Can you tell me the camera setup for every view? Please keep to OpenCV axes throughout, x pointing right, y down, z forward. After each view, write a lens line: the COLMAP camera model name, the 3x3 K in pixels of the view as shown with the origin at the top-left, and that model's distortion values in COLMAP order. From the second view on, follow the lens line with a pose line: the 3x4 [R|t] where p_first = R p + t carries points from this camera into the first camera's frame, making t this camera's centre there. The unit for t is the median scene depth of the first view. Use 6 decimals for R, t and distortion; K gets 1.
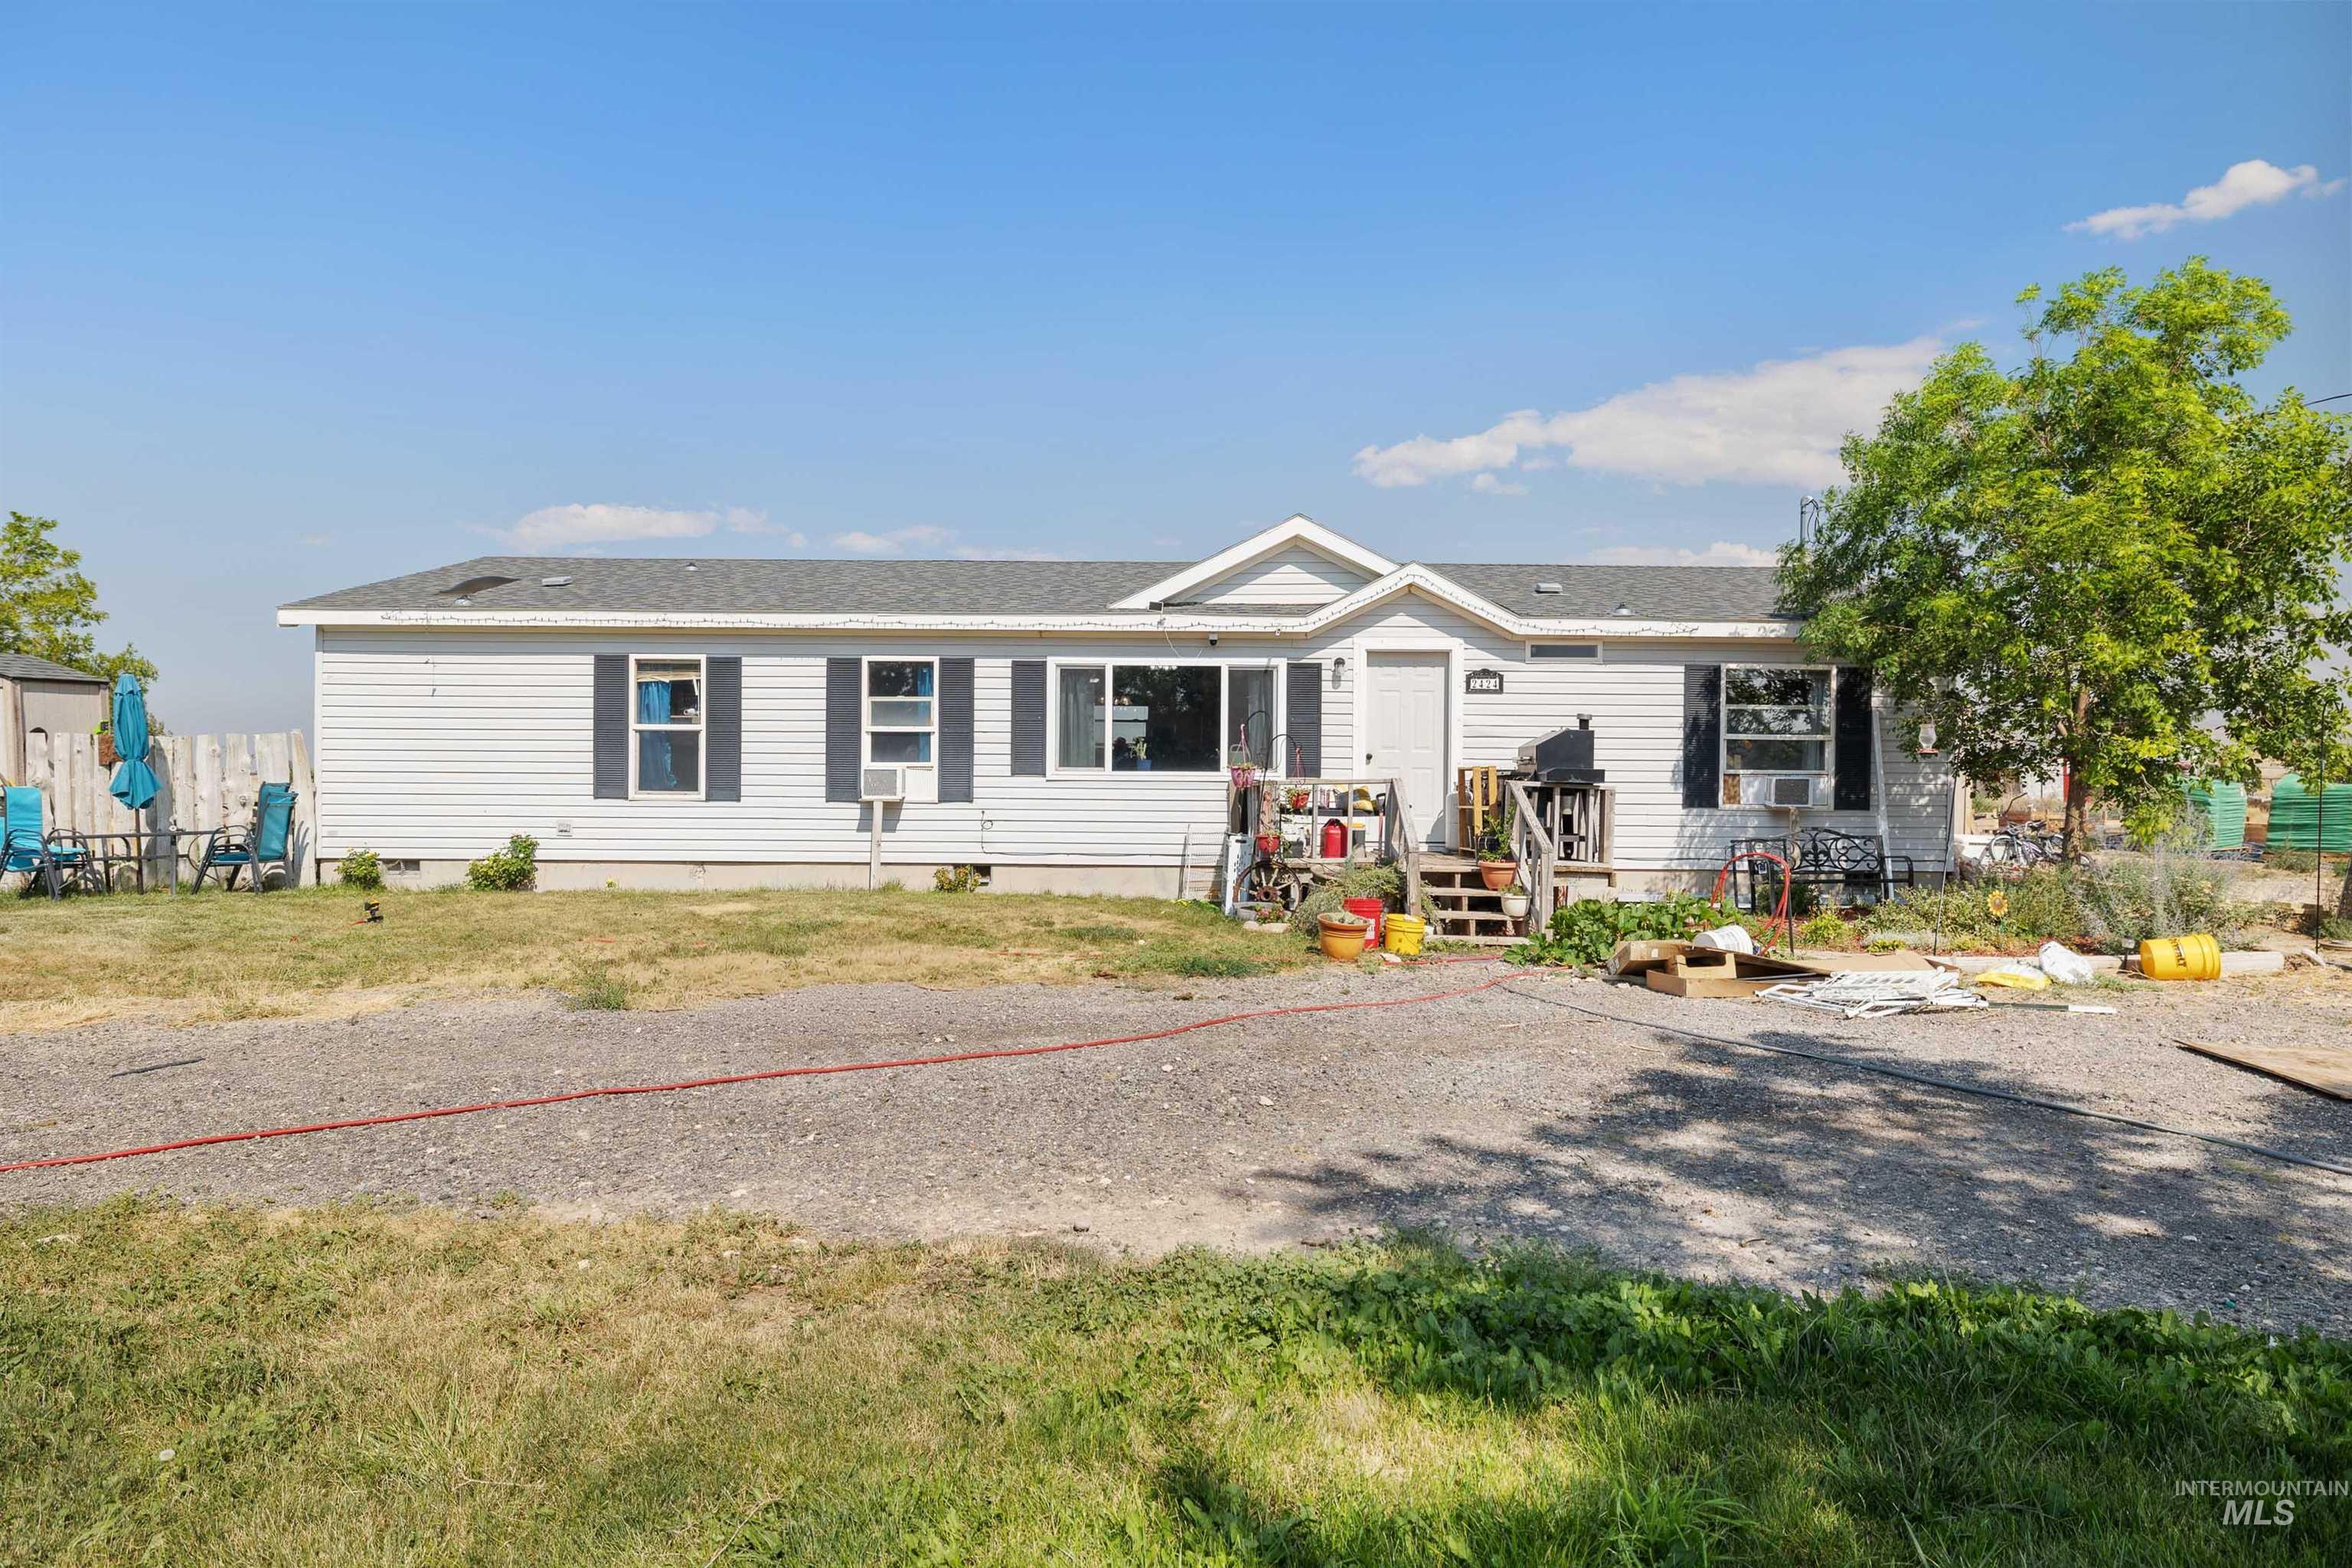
lens RADIAL K [[1433.1, 0, 1176.0], [0, 1433.1, 784.0], [0, 0, 1]] dist [-0.000330, -0.000026]
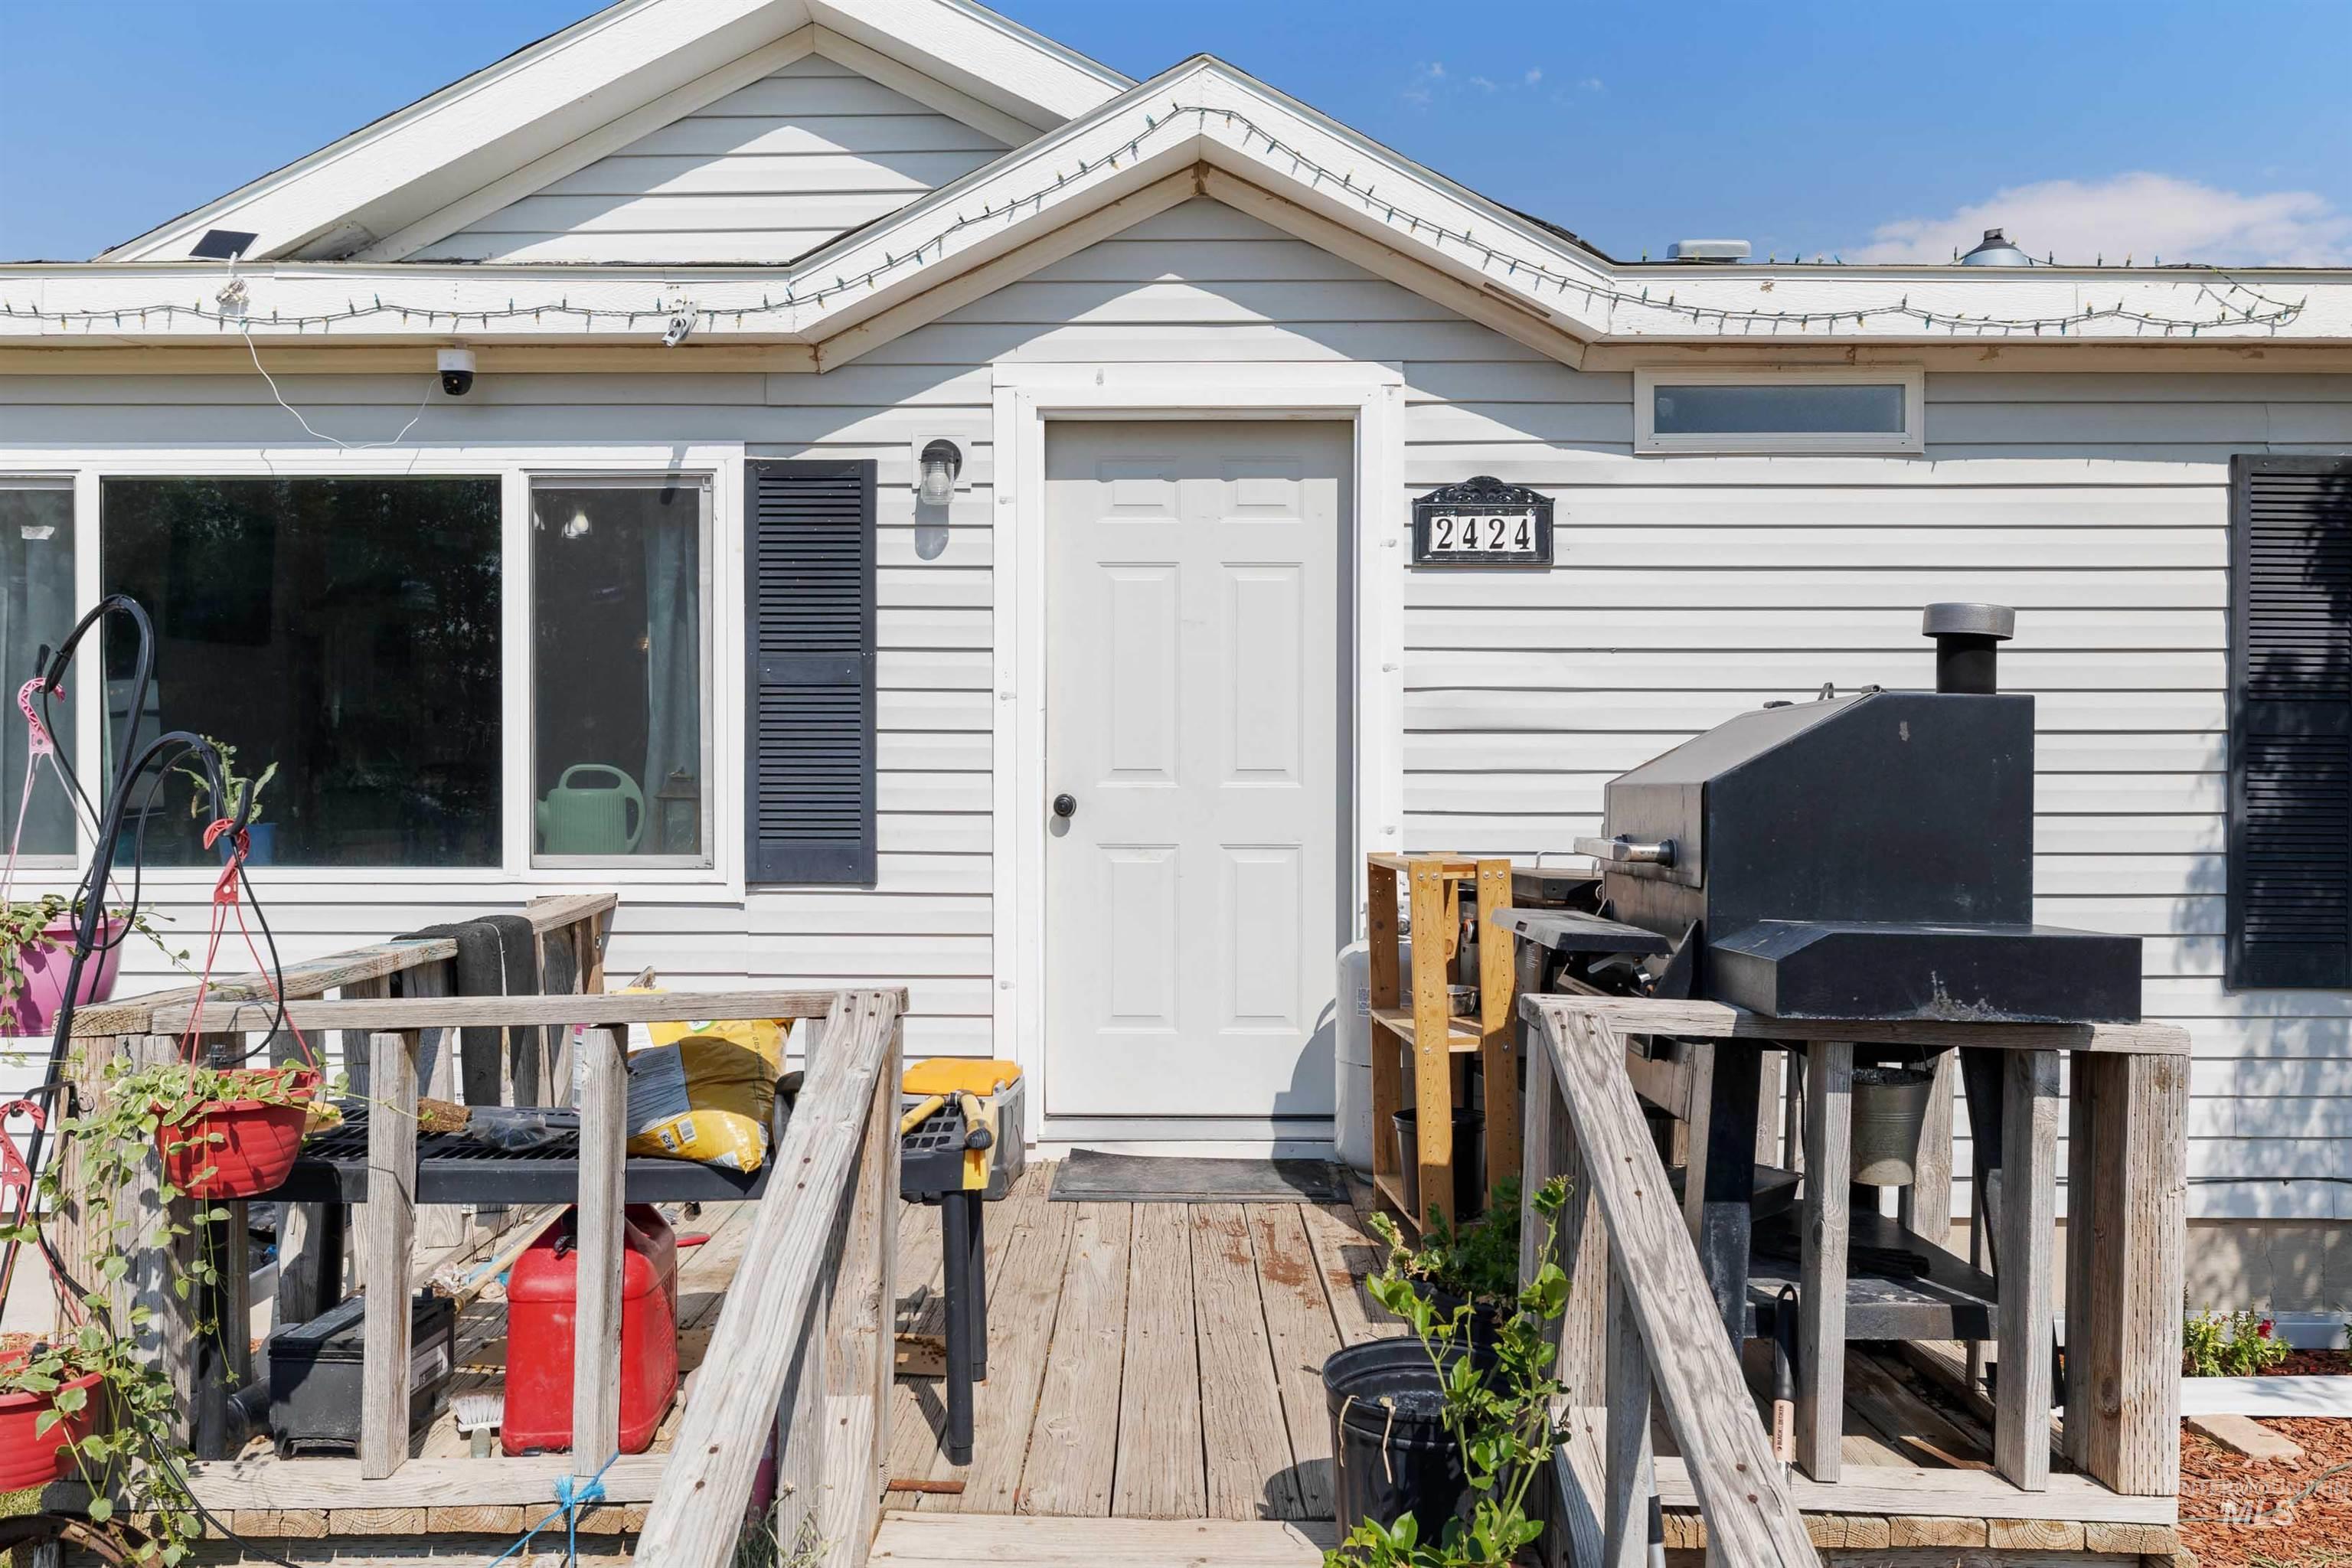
lens RADIAL K [[1815.4, 0, 1176.0], [0, 1815.4, 784.0], [0, 0, 1]] dist [0.002078, 0.000913]
pose [[0.999952, -0.006340, -0.007516, 0.160398], [0.006330, 0.999979, -0.001266, -0.023011], [0.007524, 0.001219, 0.999971, 0.660706]]
